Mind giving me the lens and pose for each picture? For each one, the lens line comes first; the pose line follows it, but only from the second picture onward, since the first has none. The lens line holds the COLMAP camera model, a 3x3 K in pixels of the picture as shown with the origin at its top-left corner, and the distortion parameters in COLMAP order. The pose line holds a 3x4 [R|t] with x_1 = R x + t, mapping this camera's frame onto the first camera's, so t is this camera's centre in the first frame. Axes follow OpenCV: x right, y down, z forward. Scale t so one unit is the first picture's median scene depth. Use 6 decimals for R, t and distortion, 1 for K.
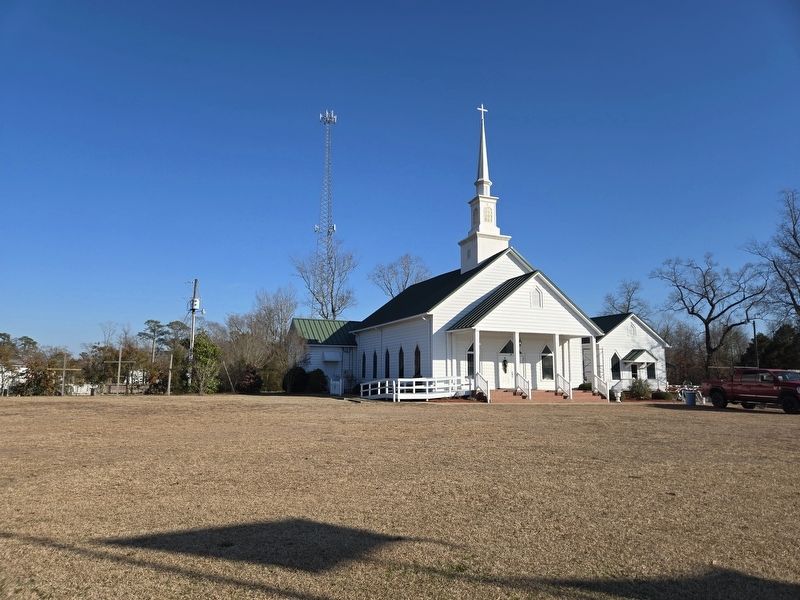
lens RADIAL K [[484.1, 0, 371.5], [0, 484.1, 312.5], [0, 0, 1]] dist [0.007326, 0.000512]
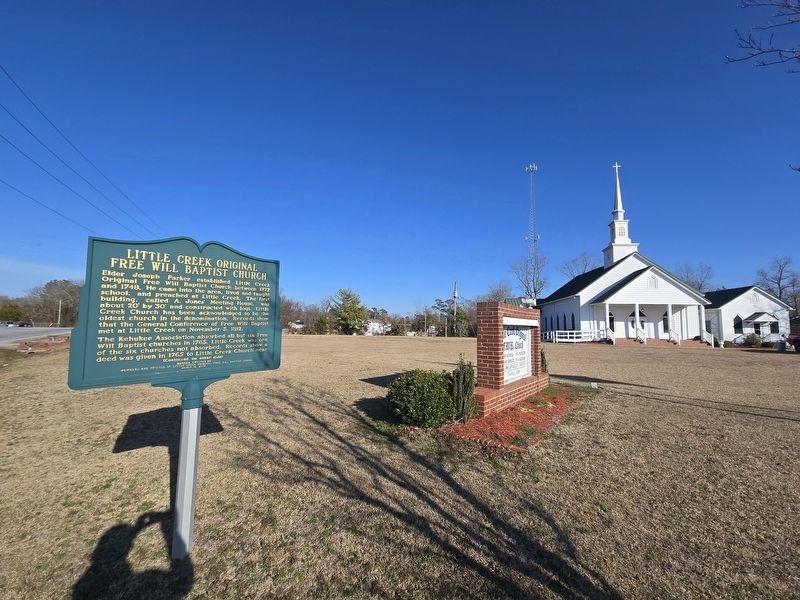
lens RADIAL K [[275.5, 0, 400.0], [0, 275.5, 300.0], [0, 0, 1]] dist [-0.000382, -0.000047]
pose [[0.845183, -0.044609, -0.532612, 0.102004], [0.058526, 0.998243, 0.009264, -0.026410], [0.531263, -0.039001, 0.846309, -0.210250]]
